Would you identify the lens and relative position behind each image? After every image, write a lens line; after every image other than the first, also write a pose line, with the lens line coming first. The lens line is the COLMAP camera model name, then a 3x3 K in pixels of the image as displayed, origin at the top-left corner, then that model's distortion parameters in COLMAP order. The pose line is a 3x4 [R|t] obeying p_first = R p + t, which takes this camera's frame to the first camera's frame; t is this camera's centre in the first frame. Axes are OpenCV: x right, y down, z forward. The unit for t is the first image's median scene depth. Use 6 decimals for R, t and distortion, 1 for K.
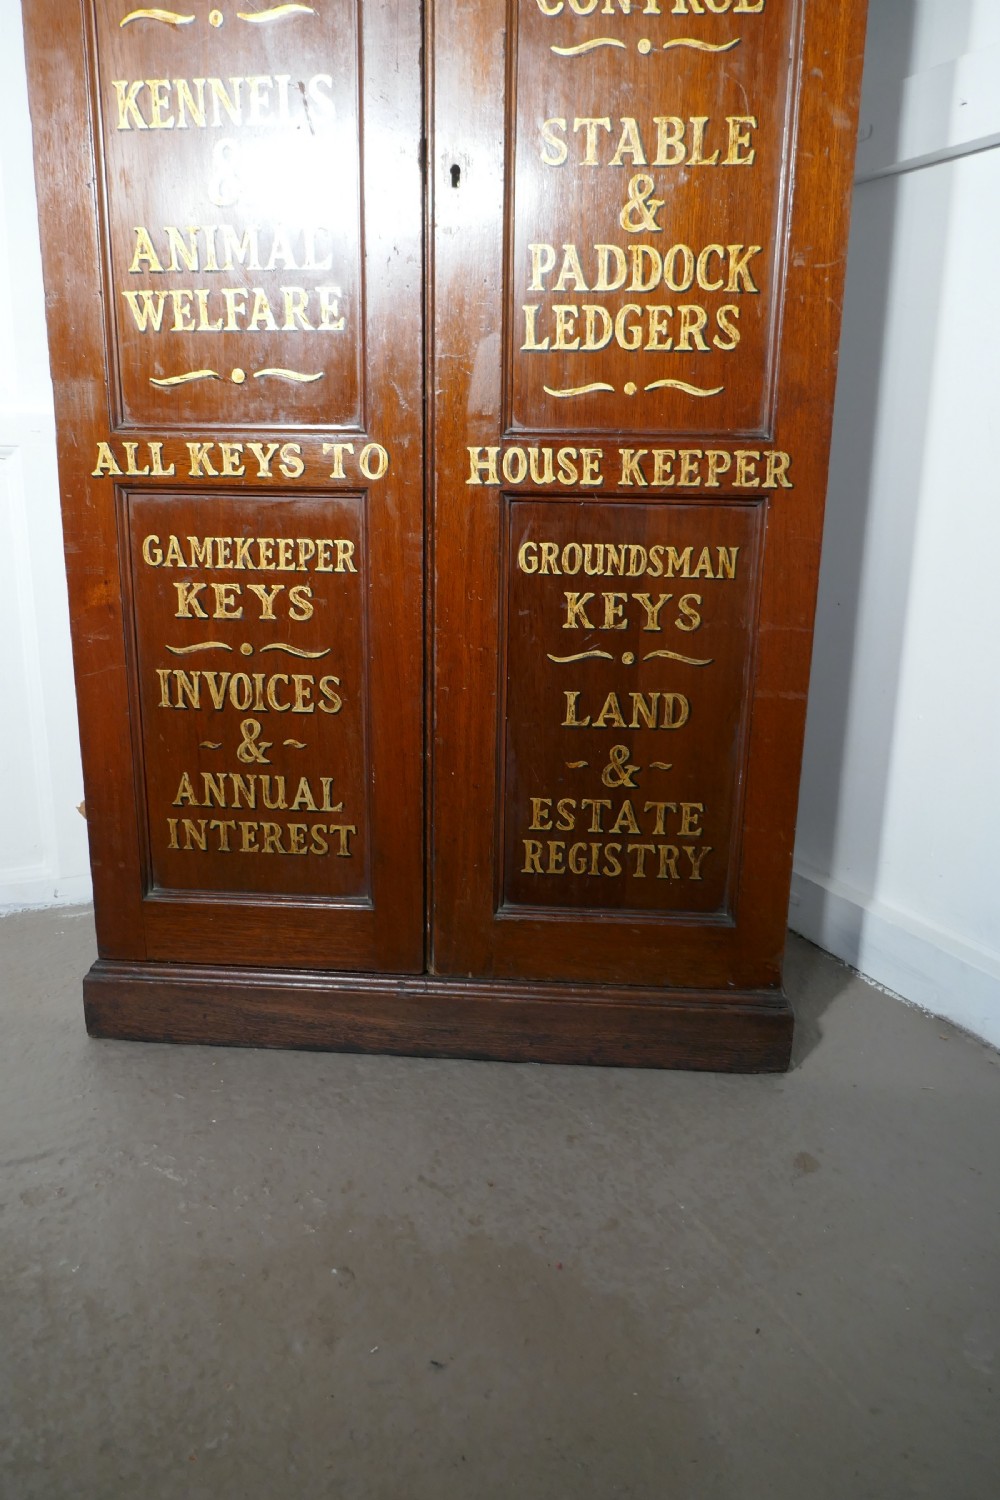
lens RADIAL K [[1120.5, 0, 493.4], [0, 1120.5, 755.8], [0, 0, 1]] dist [-0.011585, 0.003147]
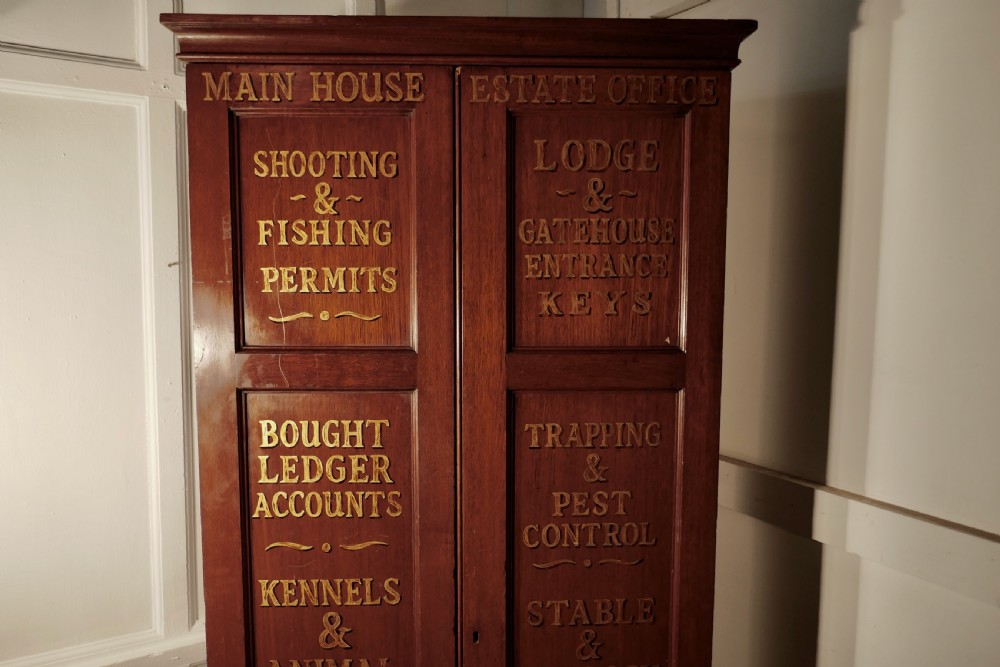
lens RADIAL K [[747.0, 0, 495.3], [0, 747.0, 337.5], [0, 0, 1]] dist [-0.011585, 0.003147]
pose [[0.993714, -0.024772, 0.109174, -0.103492], [0.041865, 0.986682, -0.157181, -0.708647], [-0.103827, 0.160764, 0.981517, -0.131201]]
